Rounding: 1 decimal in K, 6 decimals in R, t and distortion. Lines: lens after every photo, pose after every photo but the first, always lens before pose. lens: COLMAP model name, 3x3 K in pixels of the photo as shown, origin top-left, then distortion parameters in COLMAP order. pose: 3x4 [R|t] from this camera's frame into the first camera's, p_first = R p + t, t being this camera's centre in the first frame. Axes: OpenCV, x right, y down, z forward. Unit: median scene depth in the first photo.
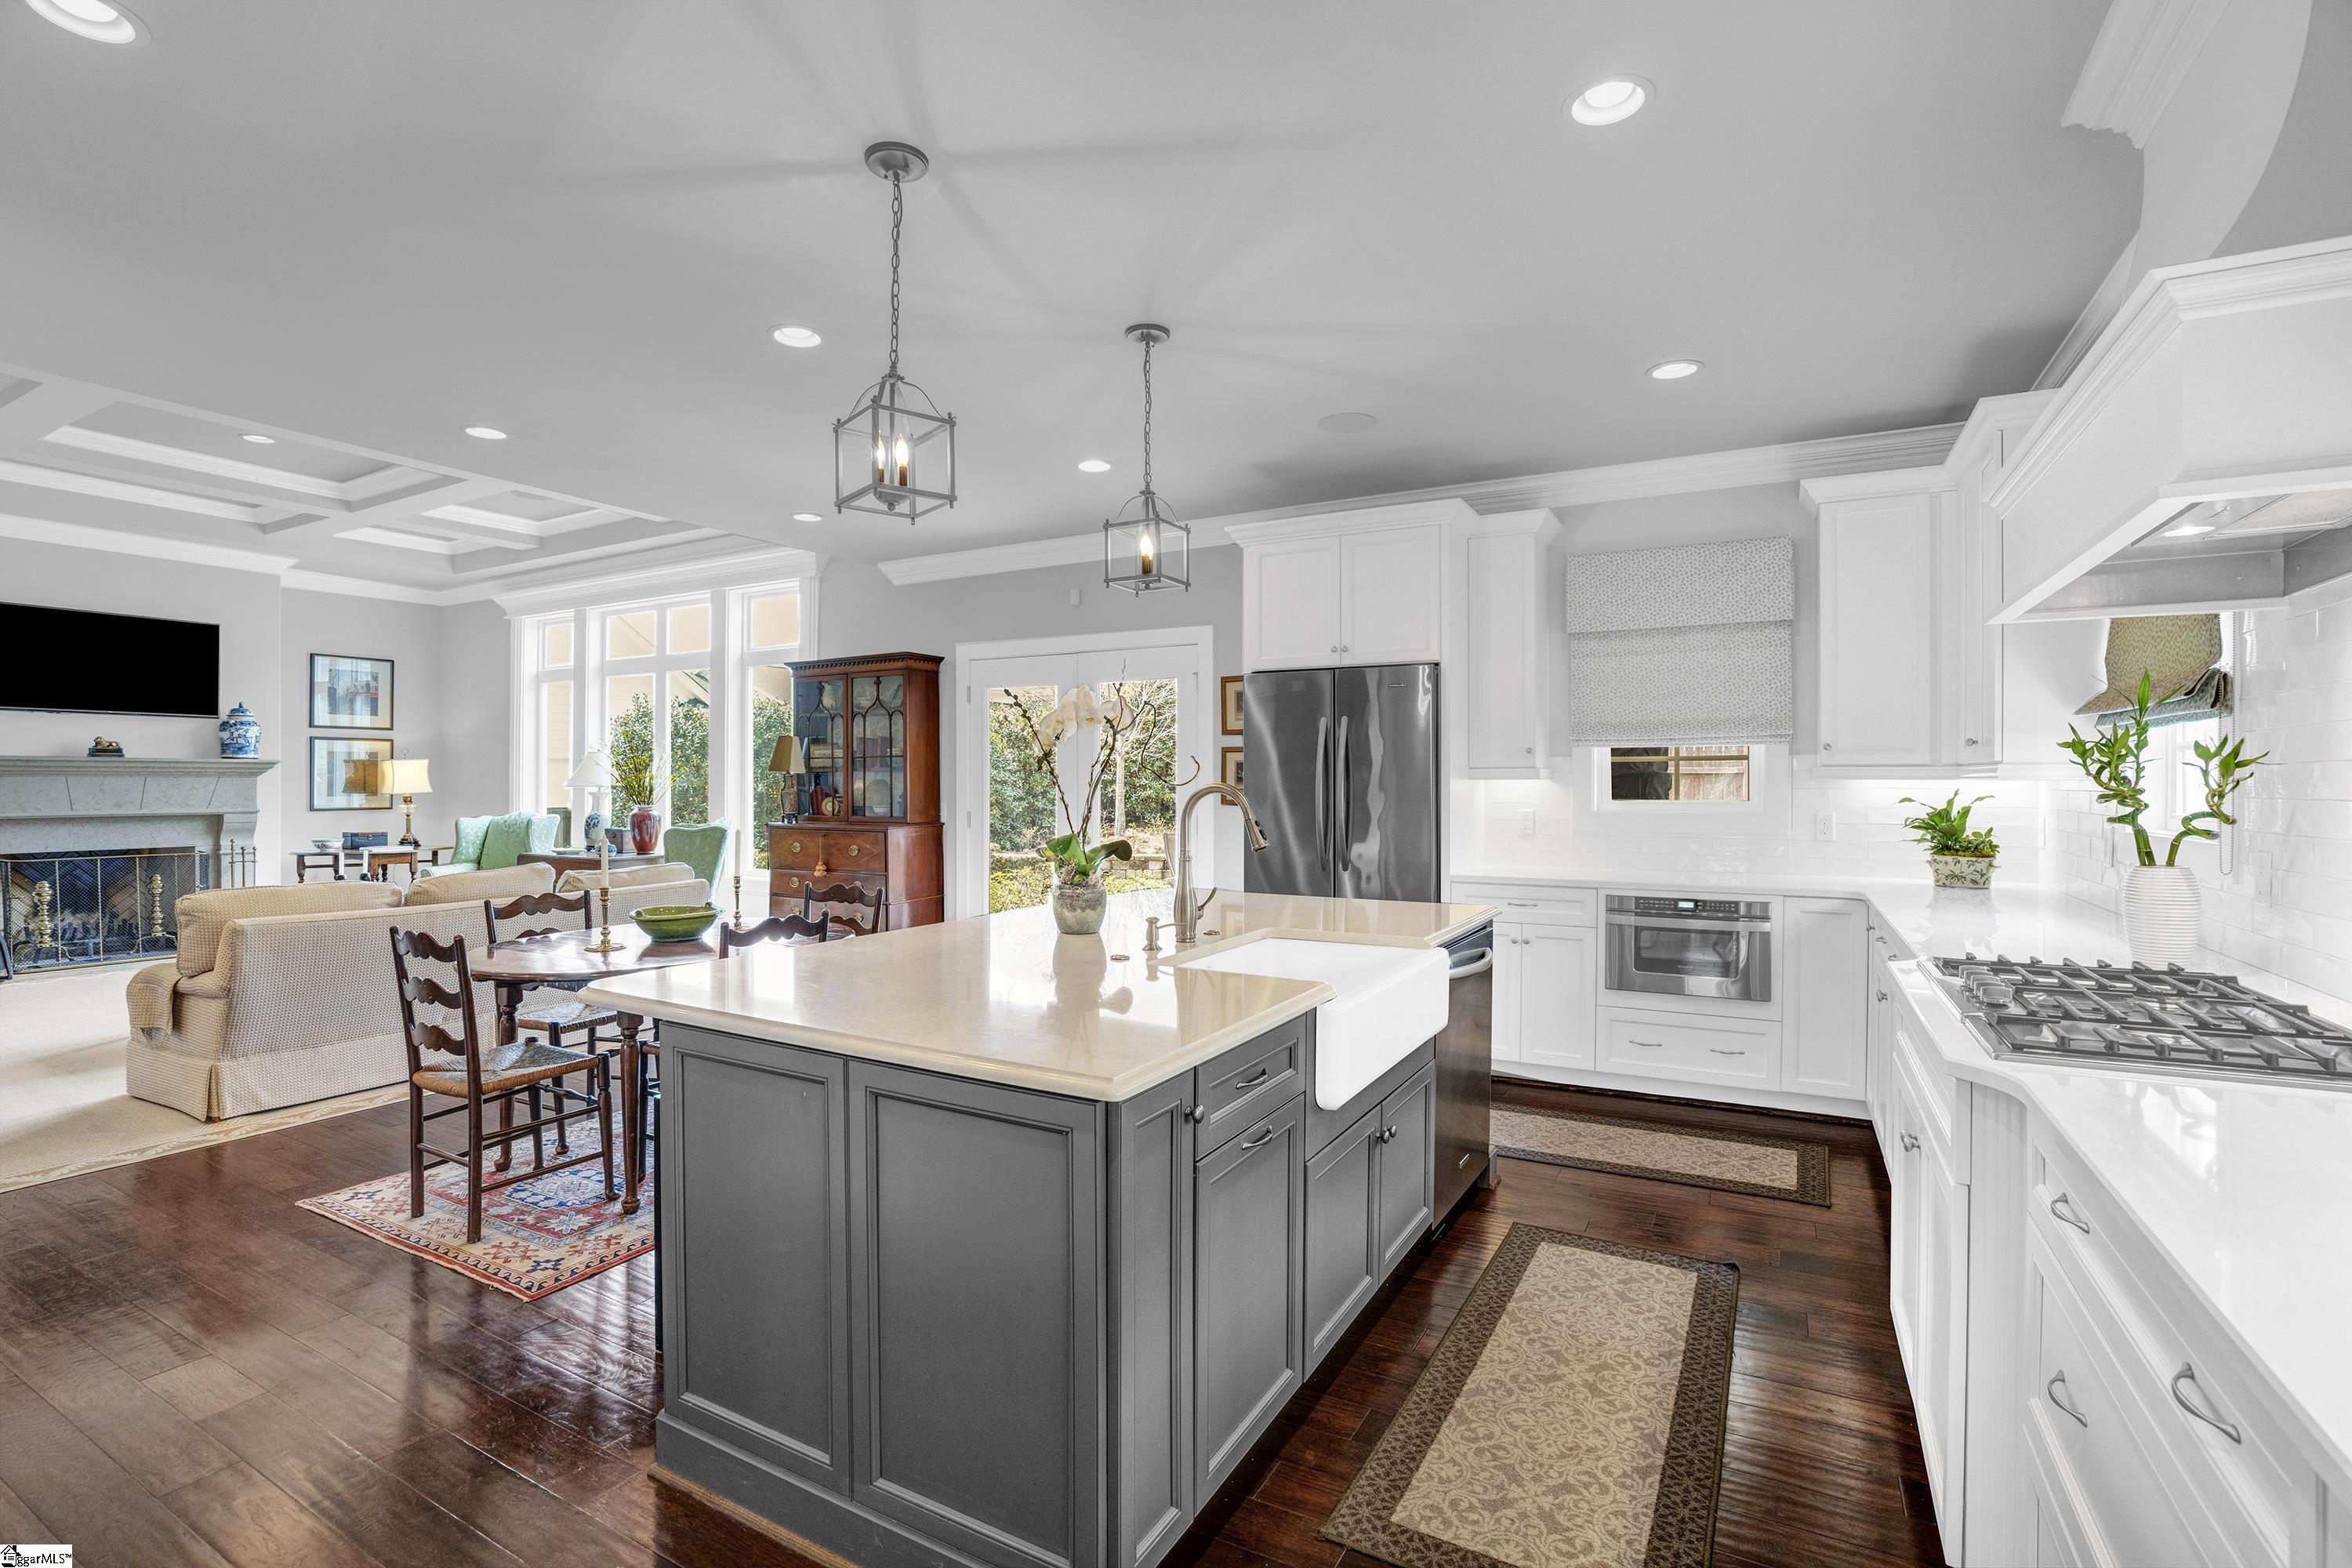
lens RADIAL K [[1052.8, 0, 1176.0], [0, 1052.8, 784.0], [0, 0, 1]] dist [-0.012034, -0.000078]
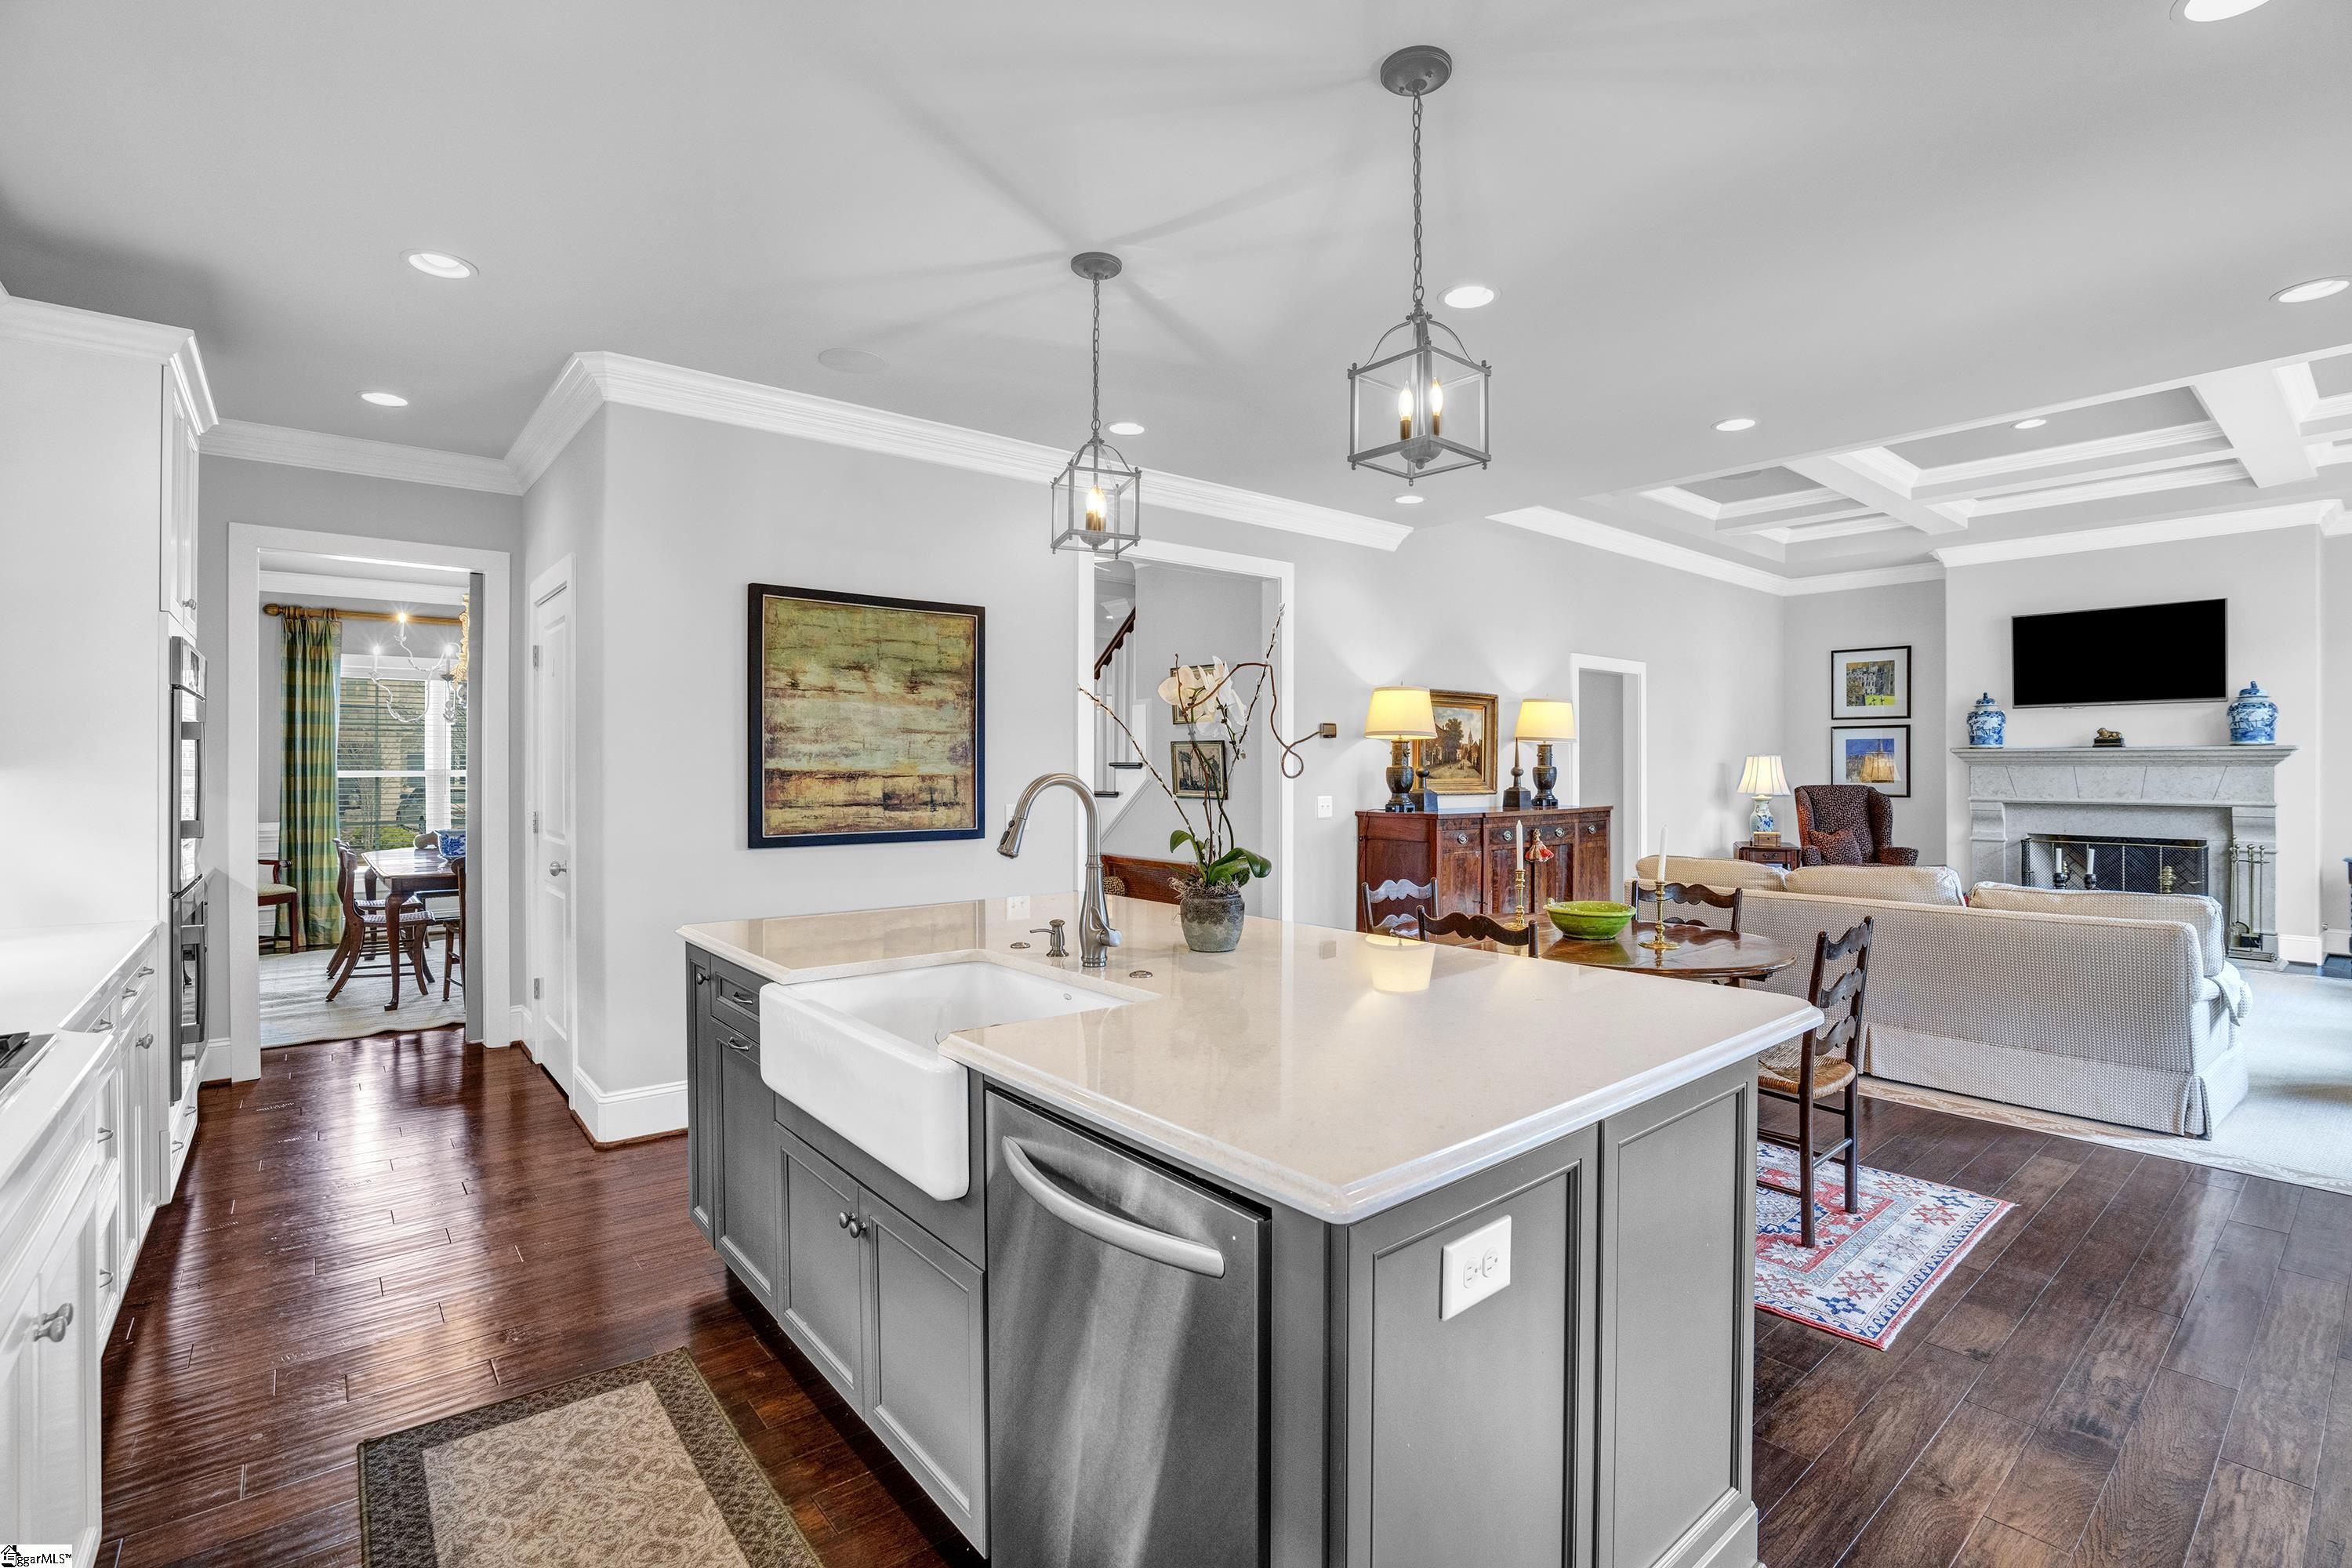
lens RADIAL K [[1071.7, 0, 1182.0], [0, 1071.7, 772.5], [0, 0, 1]] dist [-0.004723, -0.000213]
pose [[-0.351389, 0.004240, -0.936220, 0.592225], [-0.003883, 0.999975, 0.005986, -0.006268], [0.936222, 0.005739, -0.351363, 1.038972]]
